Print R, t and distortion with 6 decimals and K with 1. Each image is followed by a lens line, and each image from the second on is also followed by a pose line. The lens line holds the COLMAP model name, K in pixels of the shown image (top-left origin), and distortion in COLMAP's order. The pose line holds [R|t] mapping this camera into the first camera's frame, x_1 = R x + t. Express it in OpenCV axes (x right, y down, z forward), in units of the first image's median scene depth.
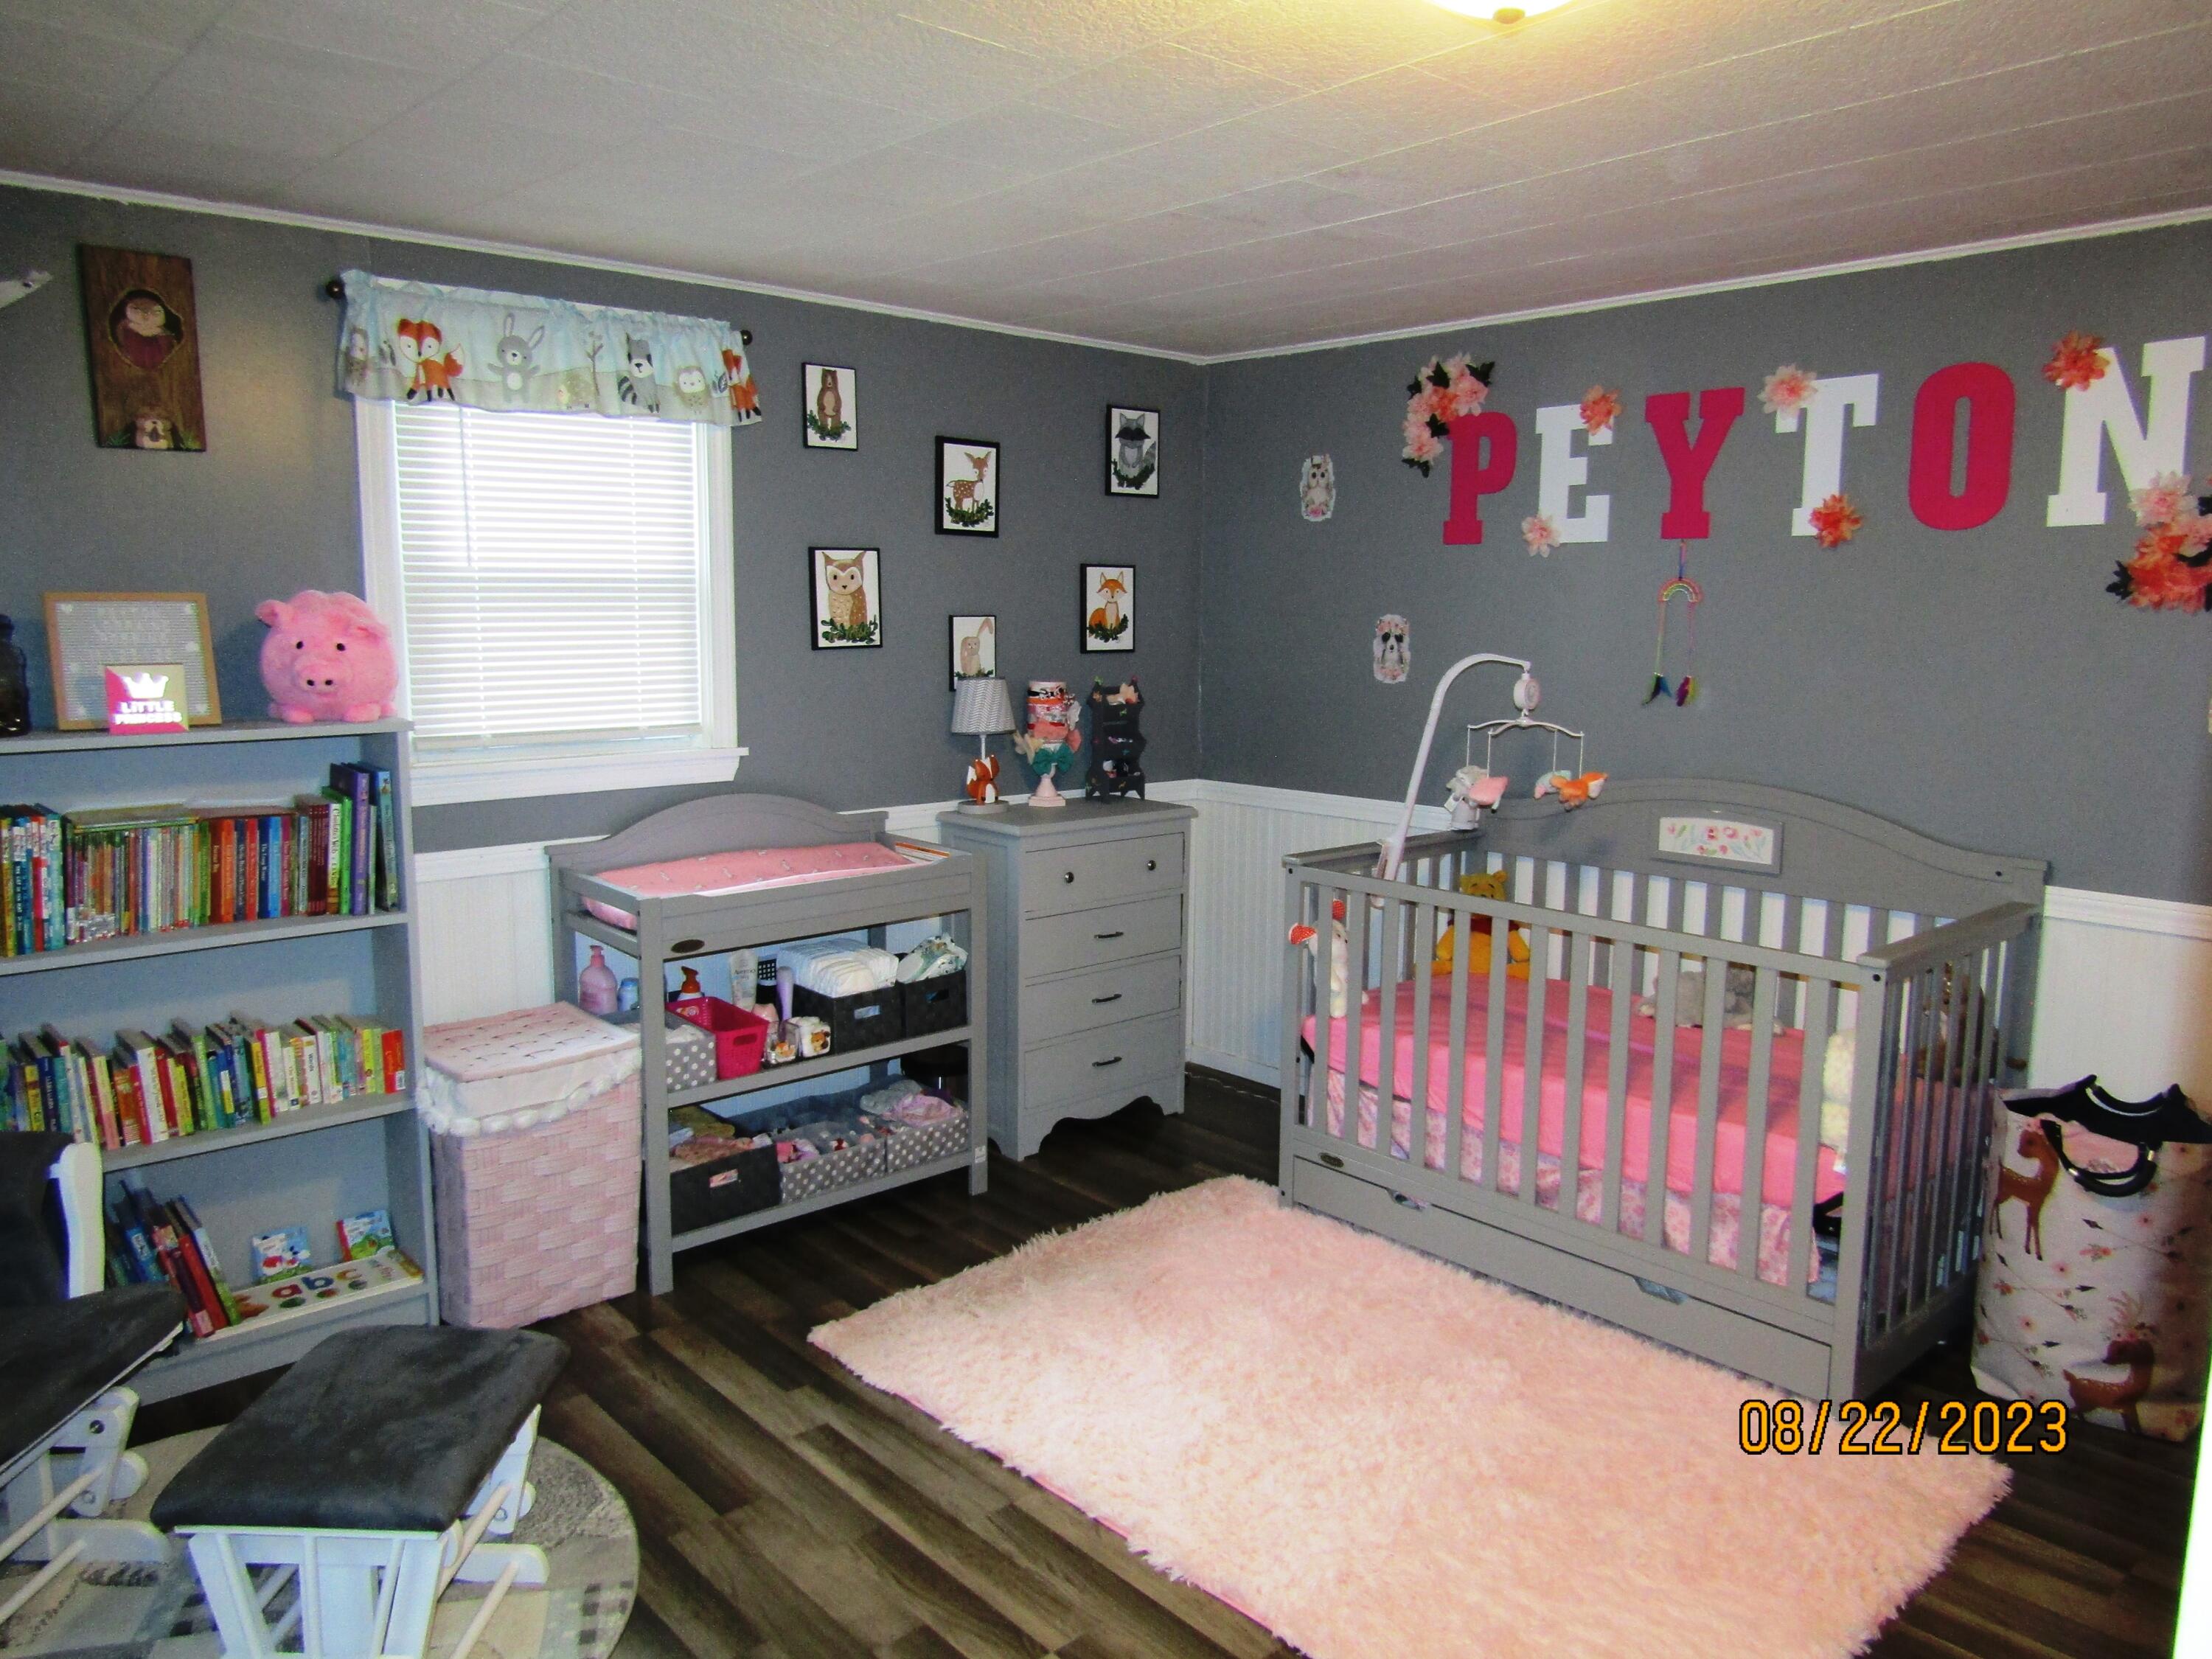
lens RADIAL K [[1569.5, 0, 1090.2], [0, 1569.5, 822.2], [0, 0, 1]] dist [-0.013417, 0.002855]
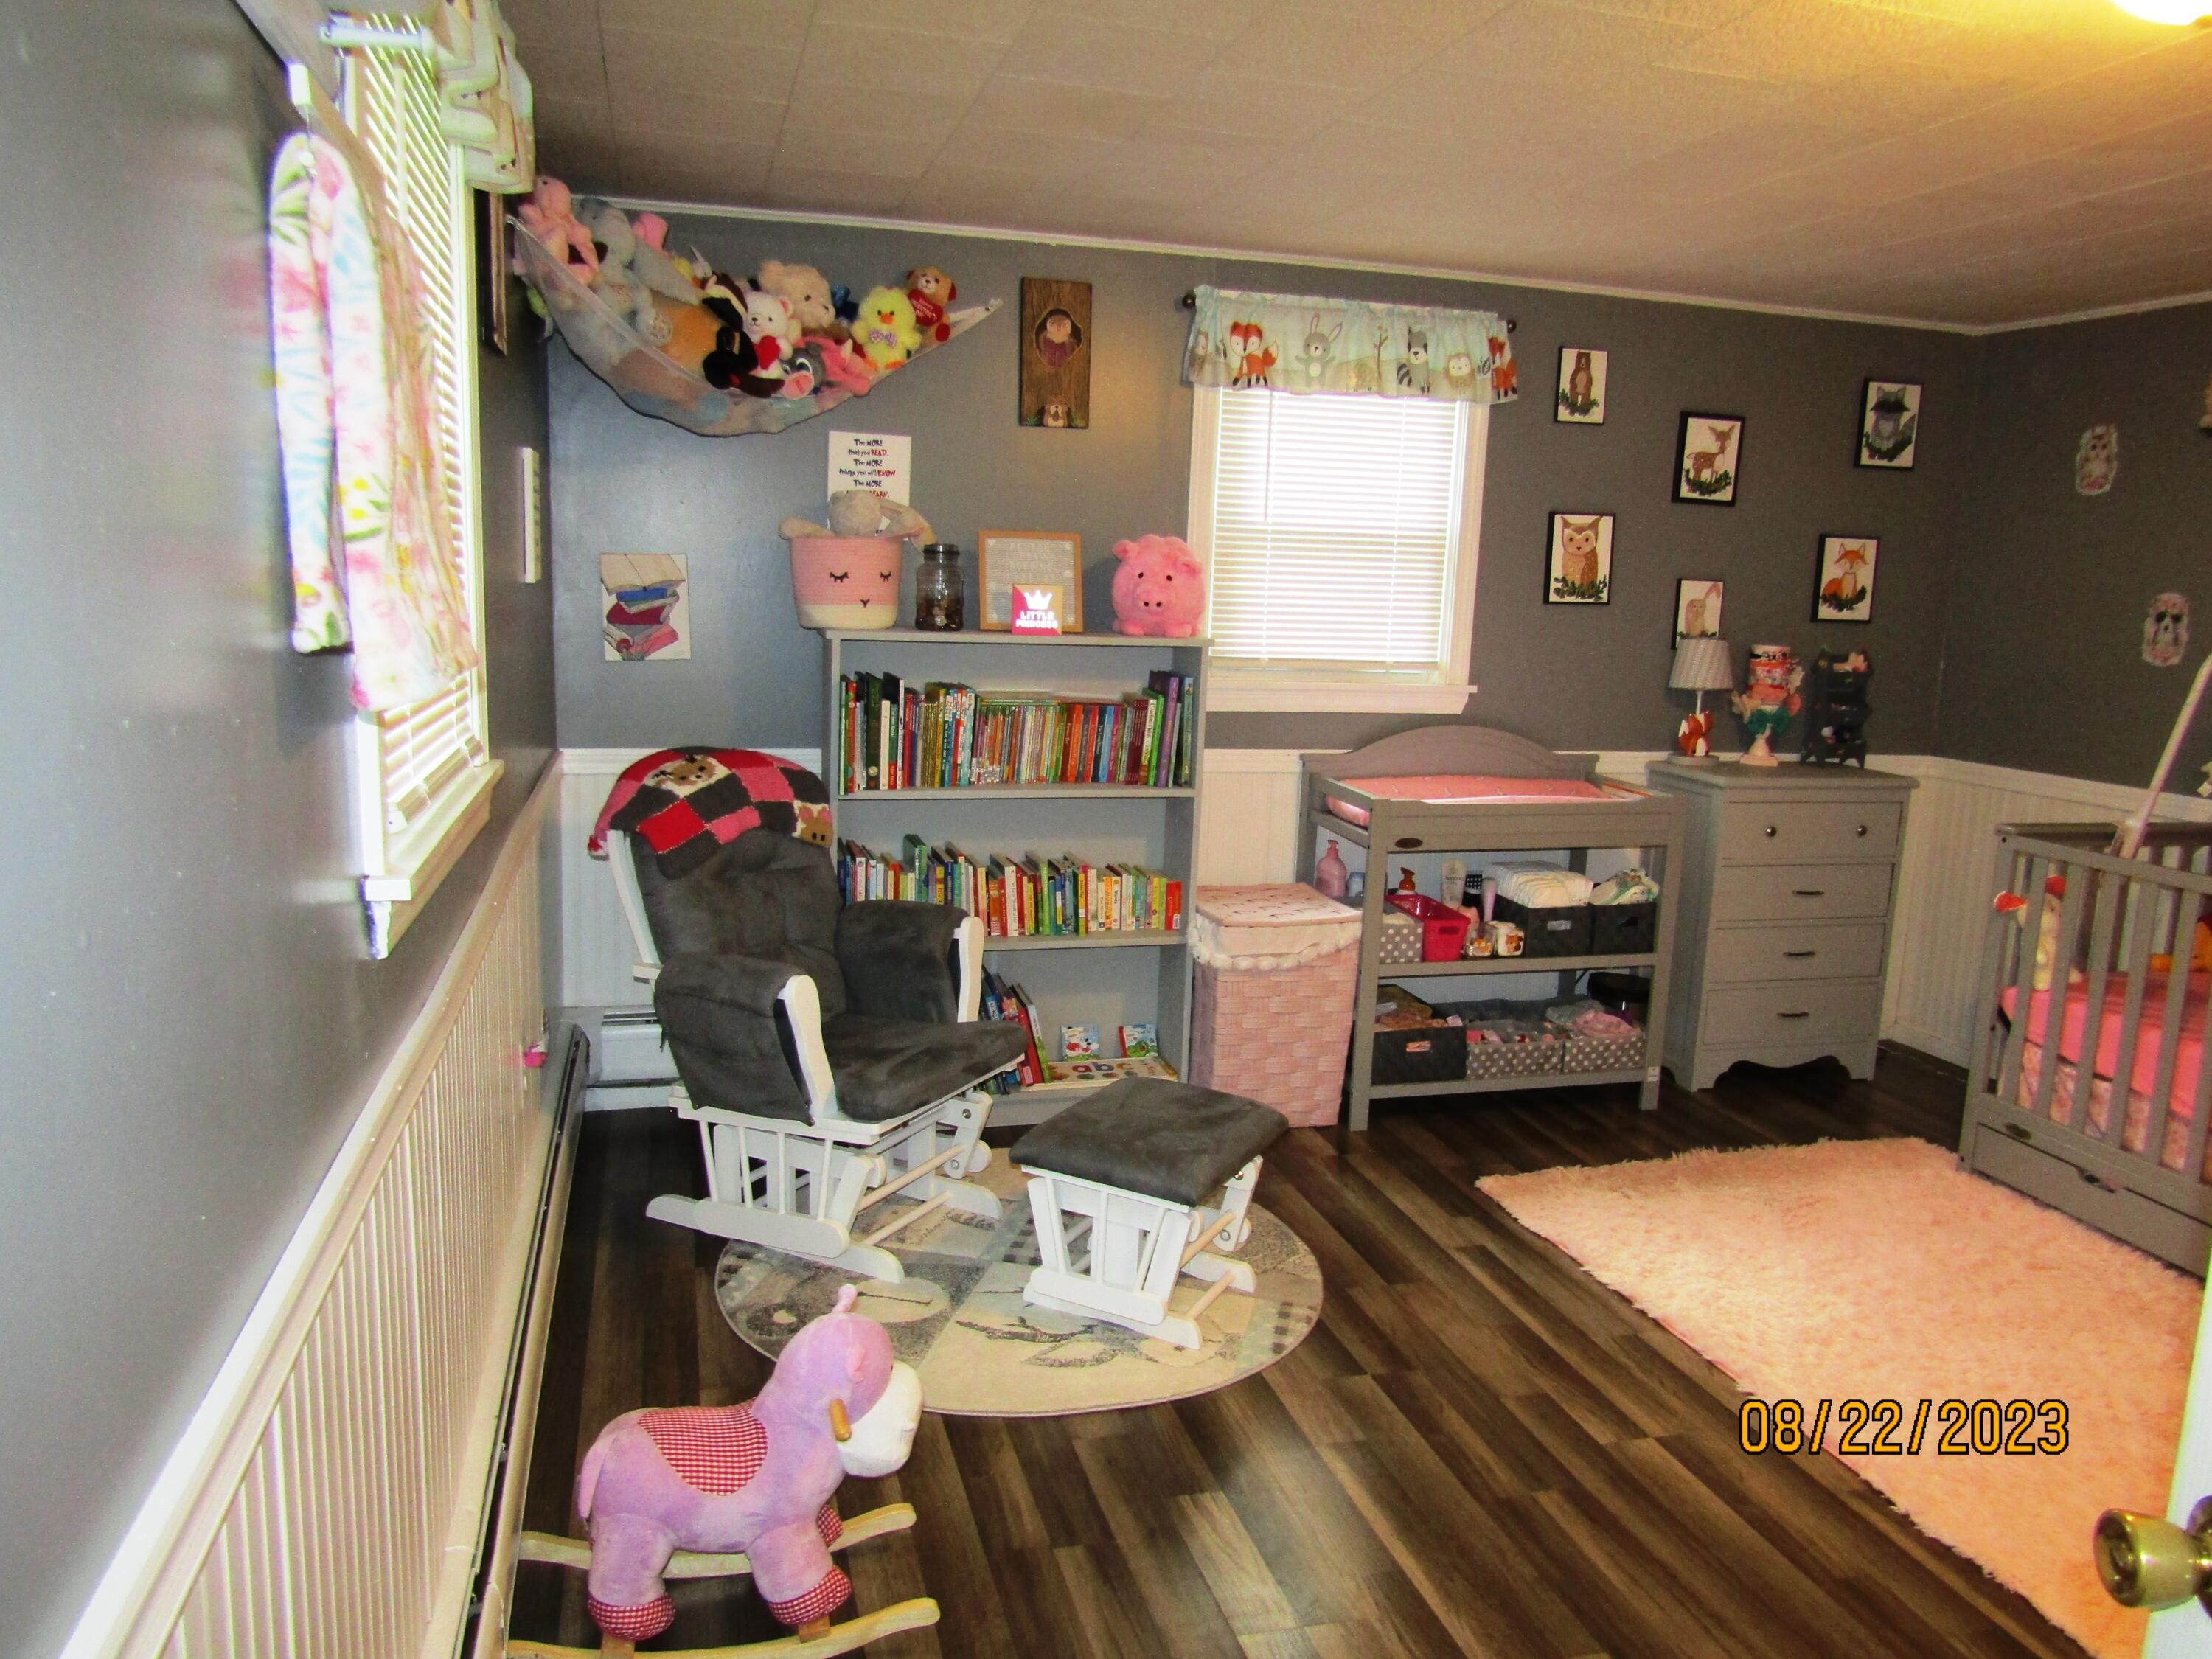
lens RADIAL K [[1569.5, 0, 1090.2], [0, 1569.5, 822.2], [0, 0, 1]] dist [-0.013417, 0.002855]
pose [[0.893472, 0.098038, -0.438289, 0.045967], [-0.093817, 0.995096, 0.031337, 0.047550], [0.439212, 0.013120, 0.898288, -0.169564]]
